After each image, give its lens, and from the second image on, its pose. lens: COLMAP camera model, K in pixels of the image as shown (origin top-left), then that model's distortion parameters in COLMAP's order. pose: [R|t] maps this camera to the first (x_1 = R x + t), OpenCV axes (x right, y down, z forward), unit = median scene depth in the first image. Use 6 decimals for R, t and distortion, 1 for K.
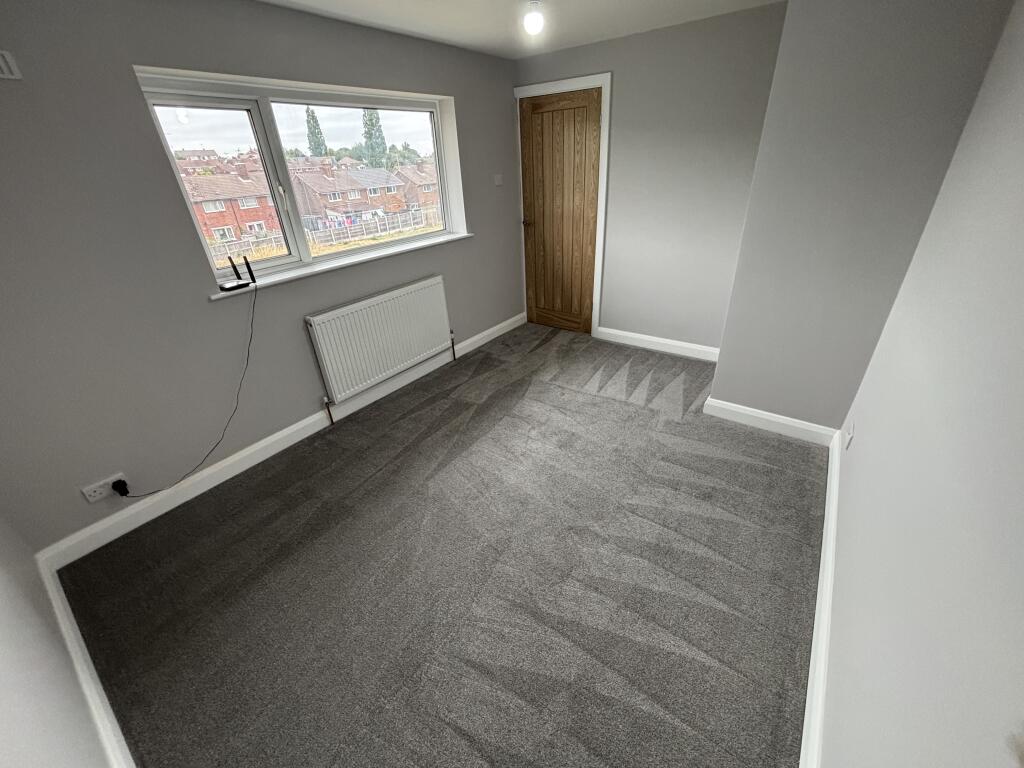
lens RADIAL K [[410.2, 0, 522.2], [0, 410.2, 385.2], [0, 0, 1]] dist [0.000954, 0.000165]
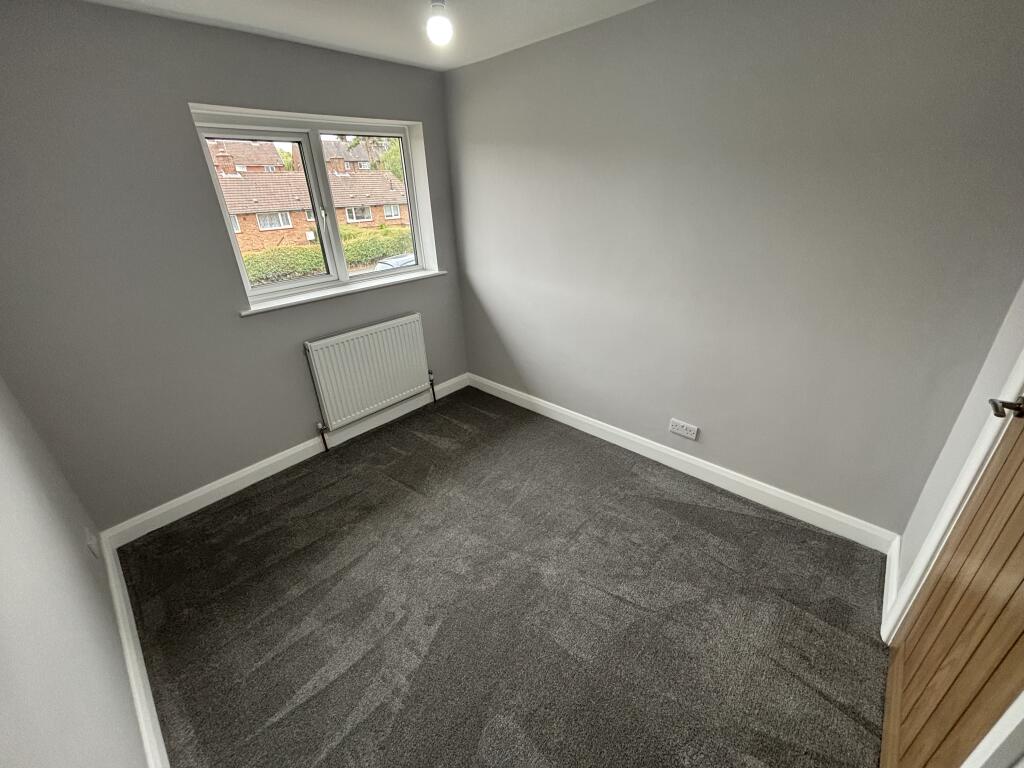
lens RADIAL K [[410.2, 0, 505.4], [0, 410.2, 379.5], [0, 0, 1]] dist [0.000954, 0.000165]
pose [[0.991145, 0.057255, -0.119809, 0.071196], [-0.064558, 0.996228, -0.057989, -0.049415], [0.116037, 0.065210, 0.991102, 0.082317]]
